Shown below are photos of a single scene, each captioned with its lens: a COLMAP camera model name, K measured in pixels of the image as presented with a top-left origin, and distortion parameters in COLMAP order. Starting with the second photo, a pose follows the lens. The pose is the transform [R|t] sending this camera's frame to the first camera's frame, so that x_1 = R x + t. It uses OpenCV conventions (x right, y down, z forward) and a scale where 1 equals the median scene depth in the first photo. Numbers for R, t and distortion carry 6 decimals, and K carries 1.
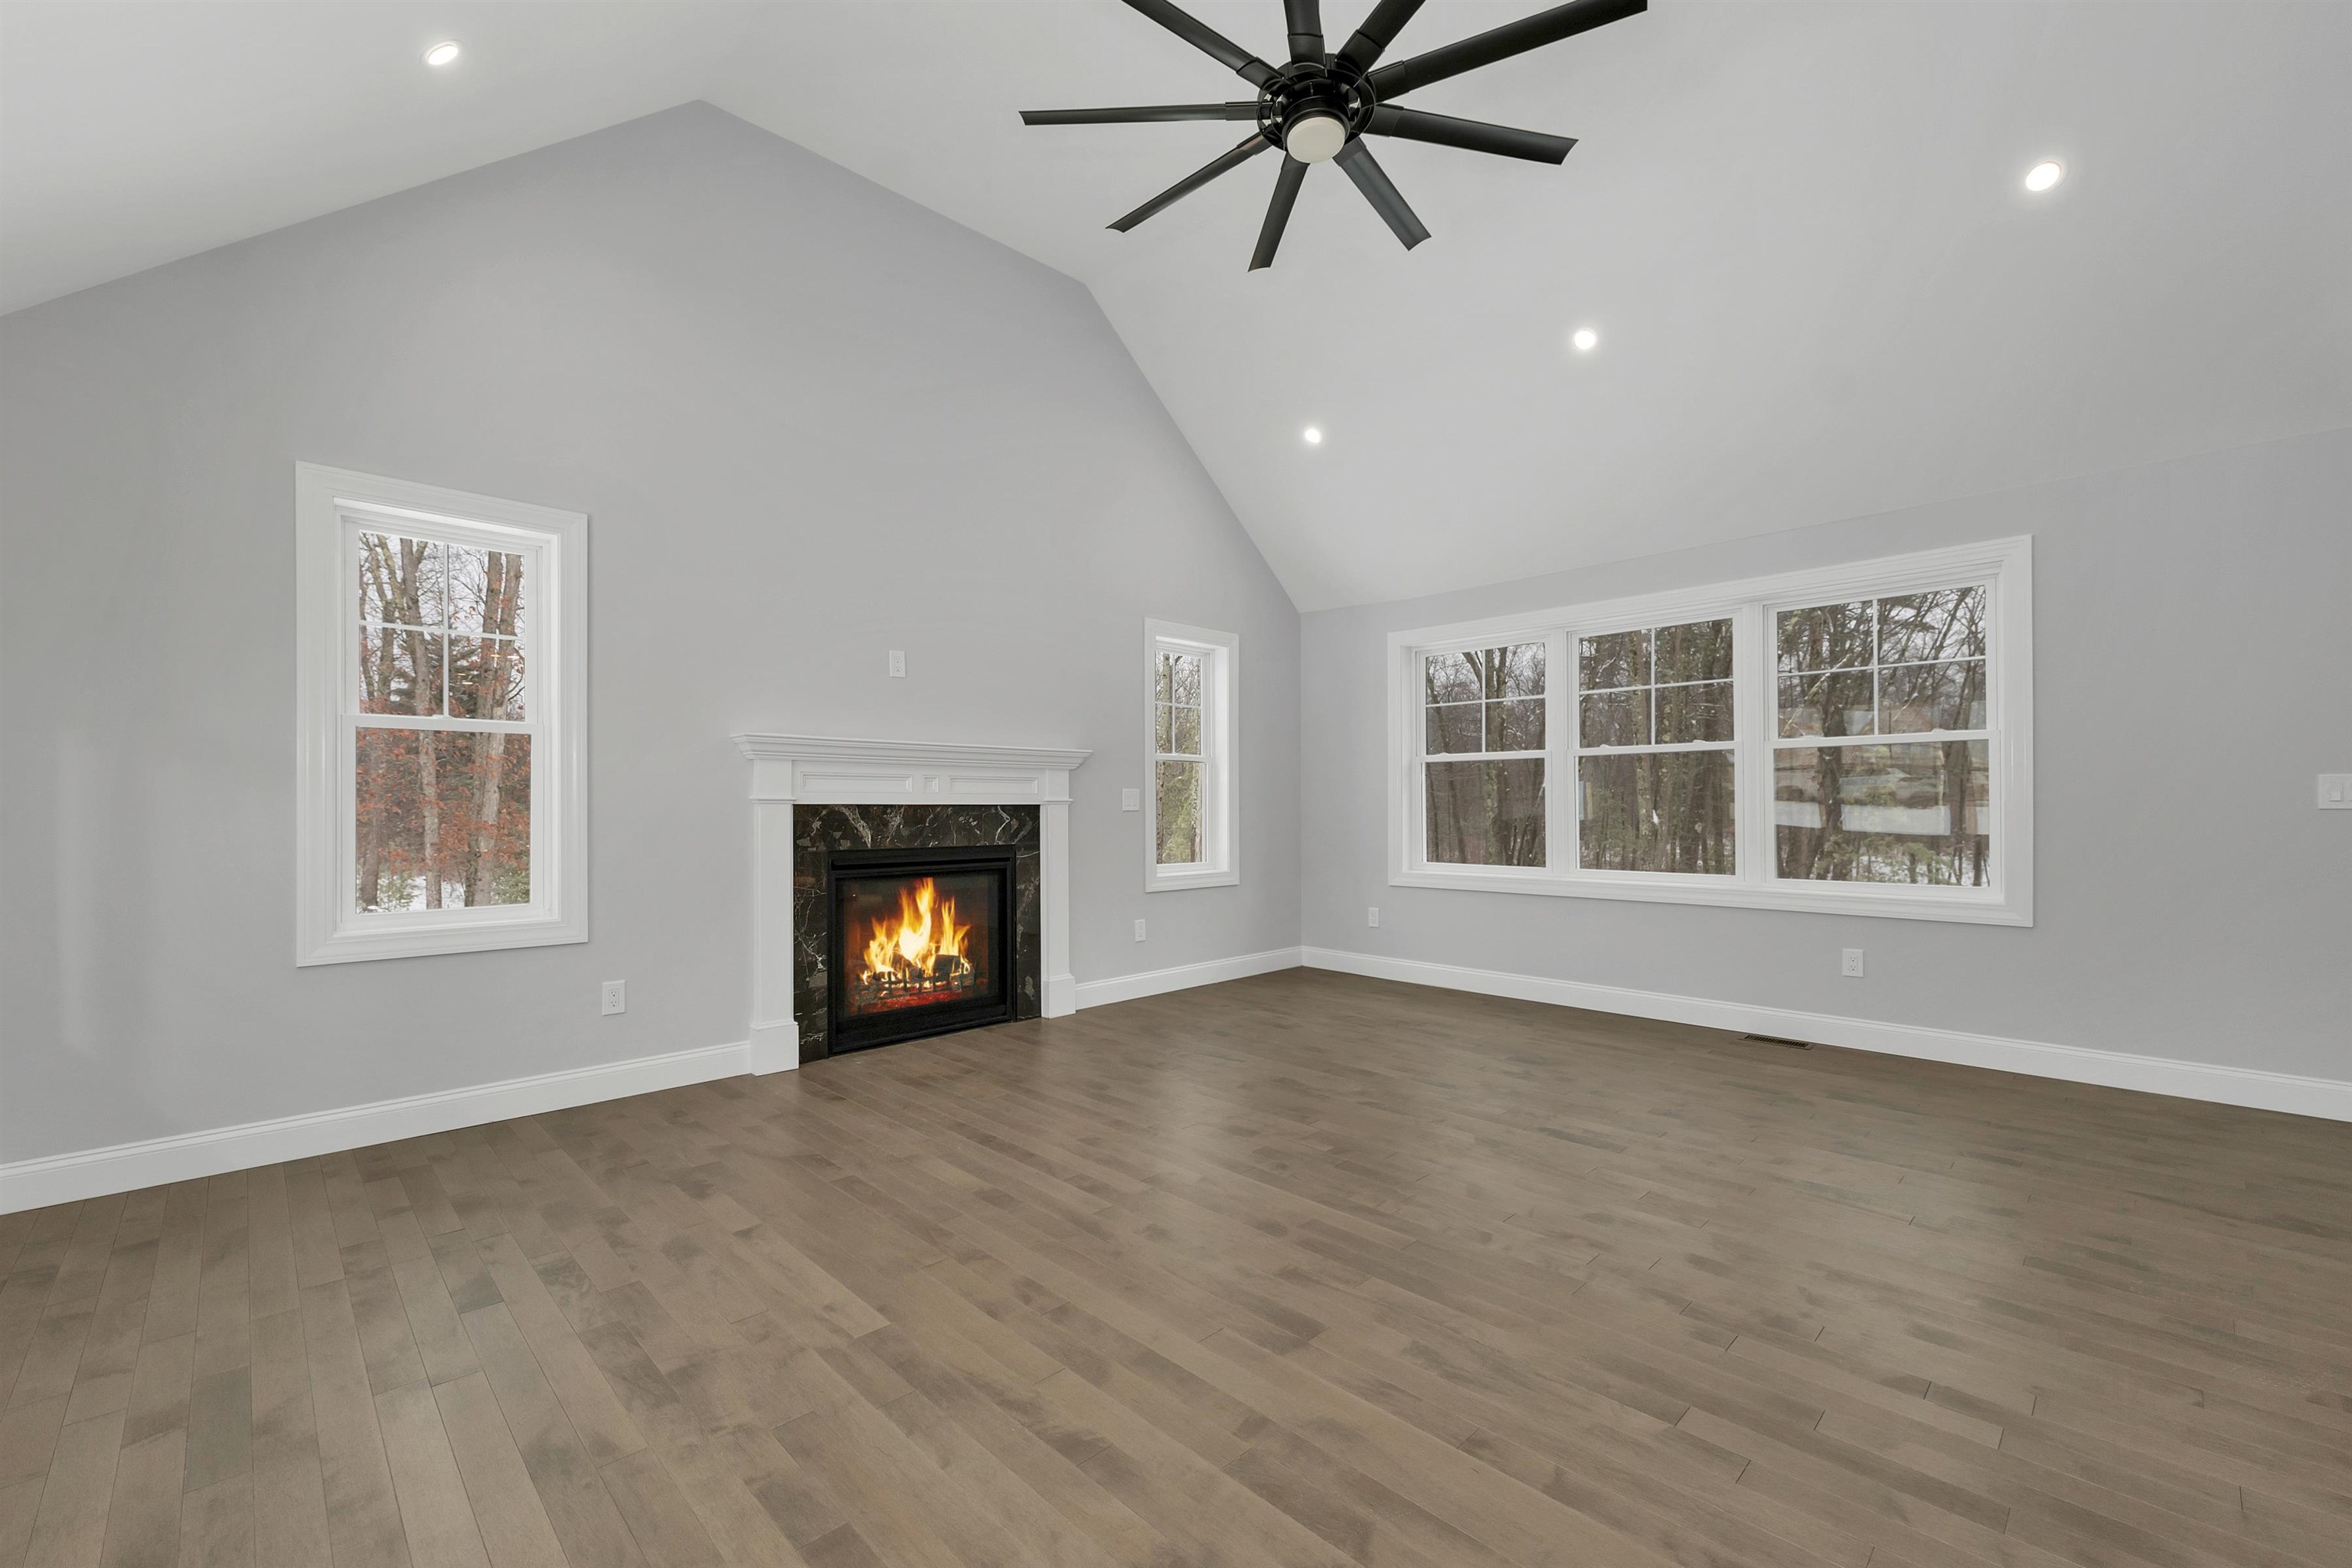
lens RADIAL K [[989.2, 0, 1169.2], [0, 989.2, 813.0], [0, 0, 1]] dist [0.002454, -0.000649]
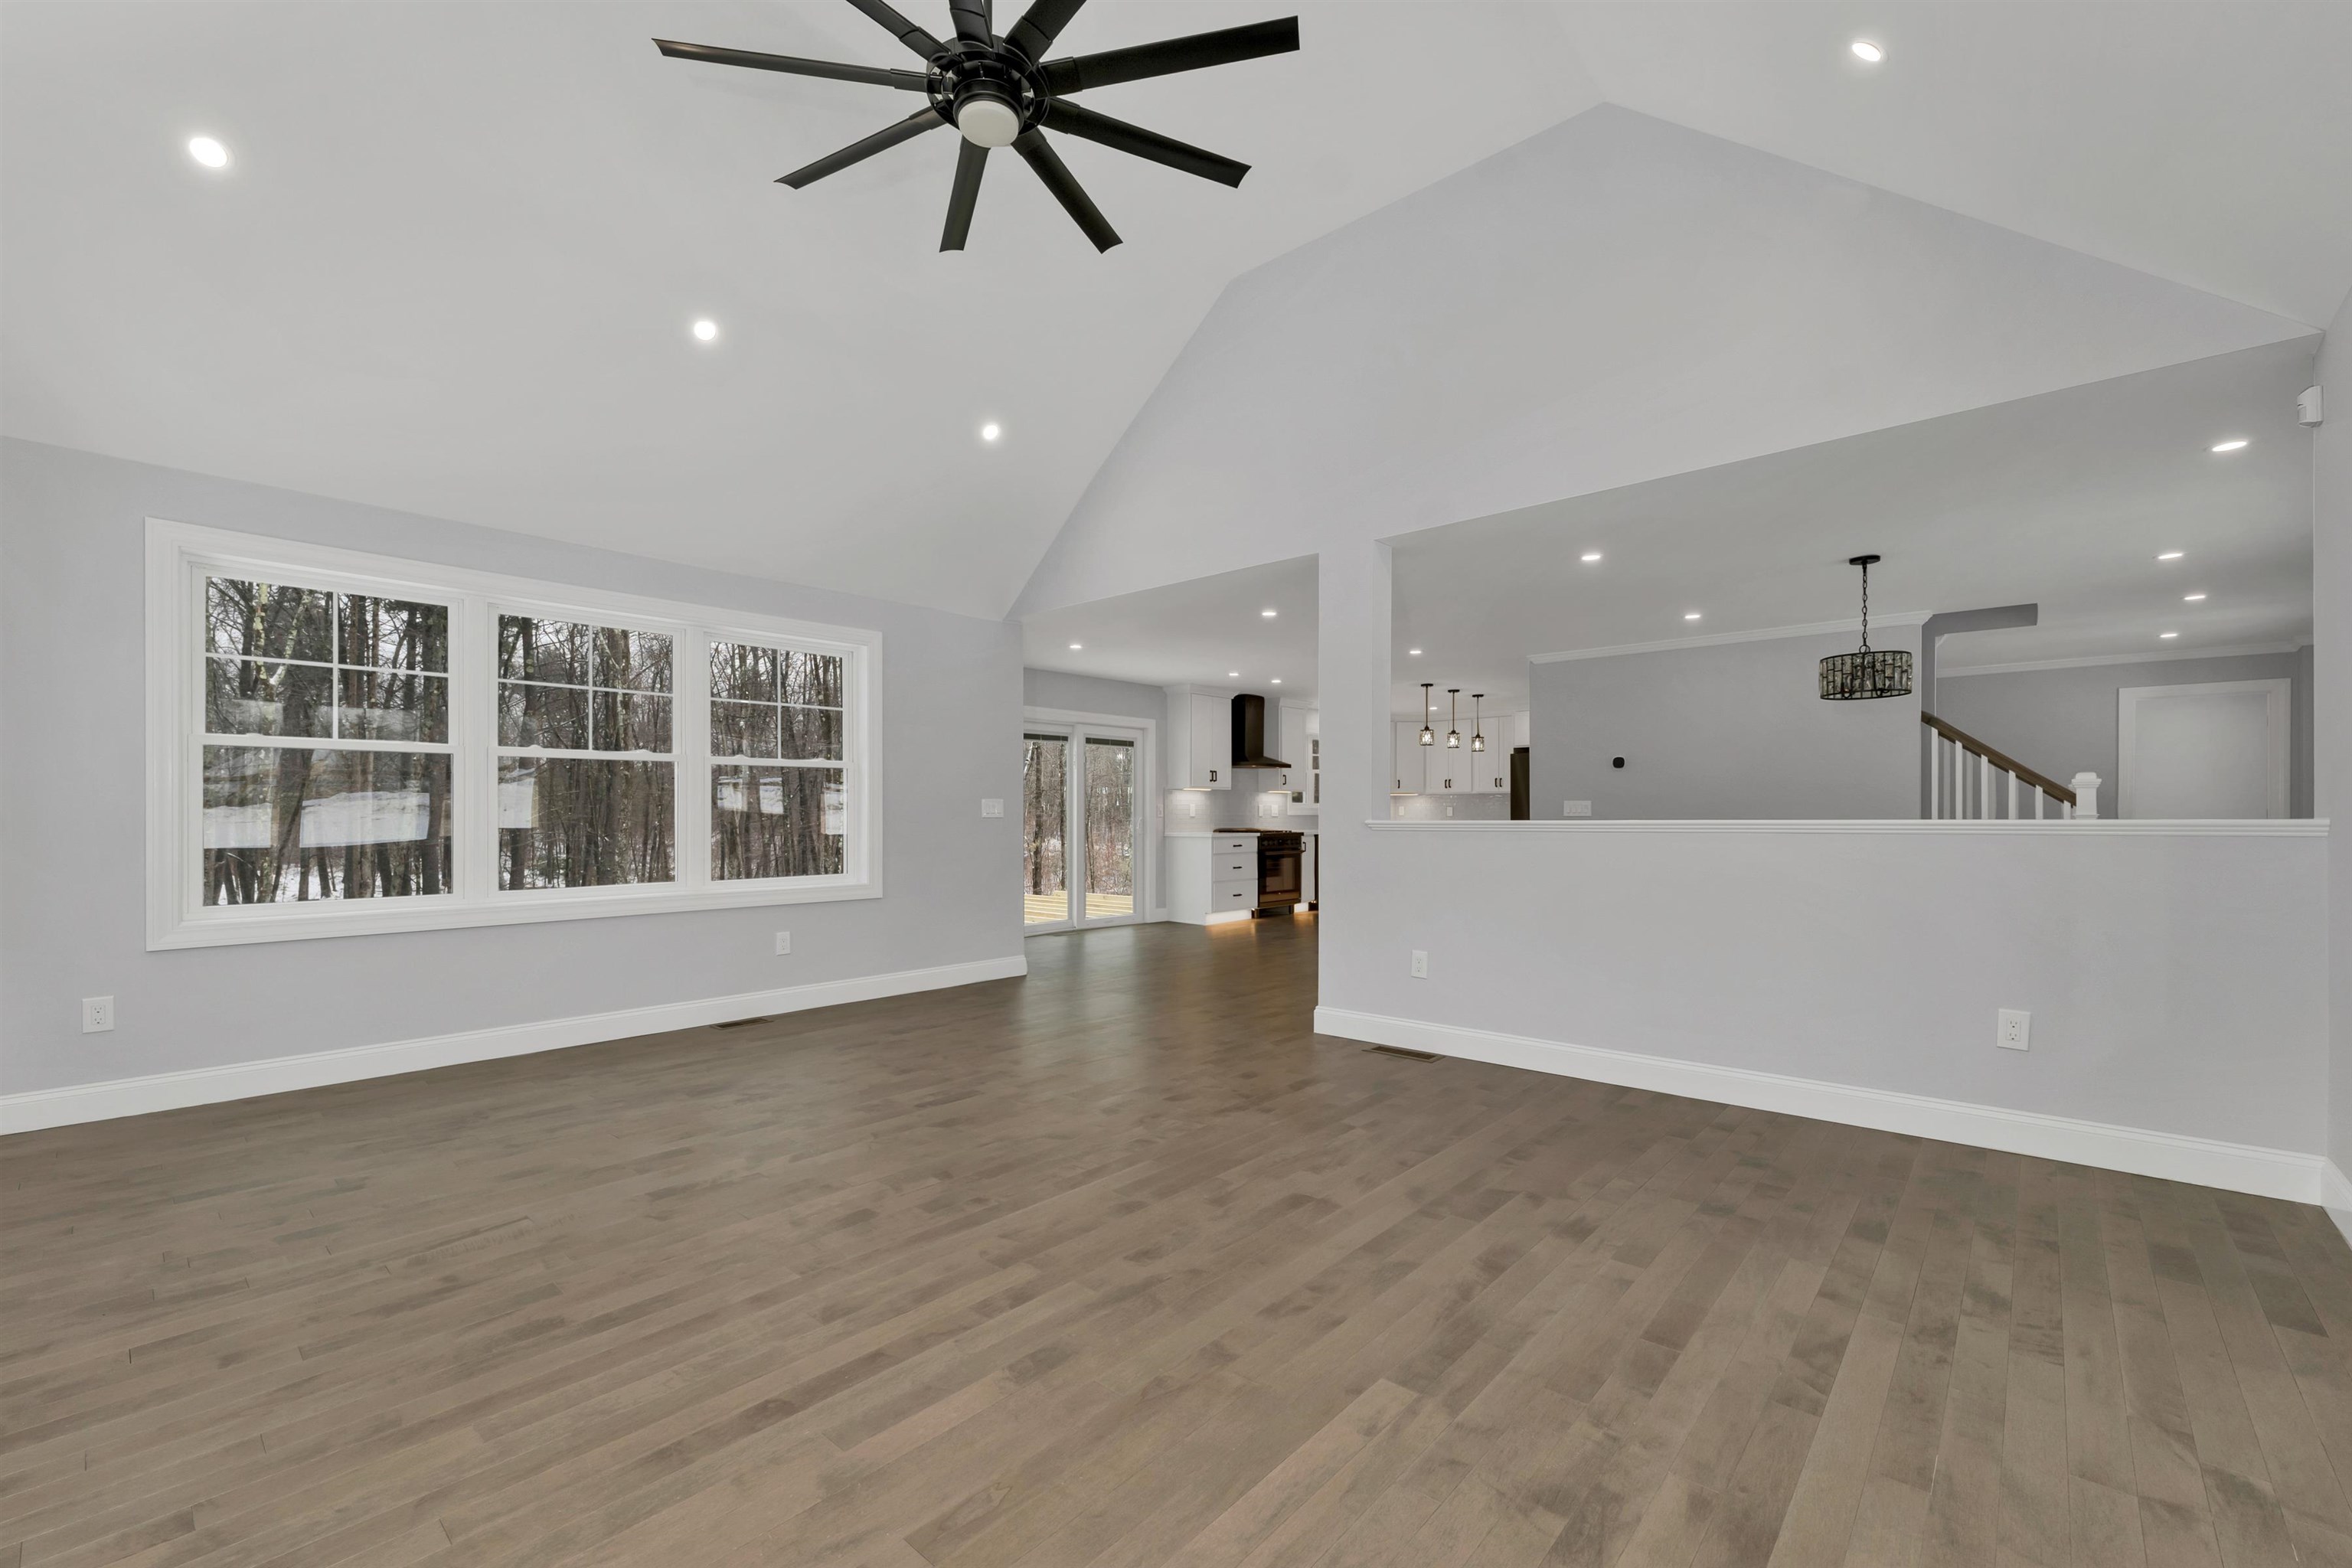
lens RADIAL K [[989.2, 0, 1169.2], [0, 989.2, 813.0], [0, 0, 1]] dist [0.002454, -0.000649]
pose [[-0.091764, 0.005383, 0.995766, -0.949568], [0.007564, 0.999960, -0.004708, -0.002311], [-0.995752, 0.007100, -0.091801, 1.030542]]
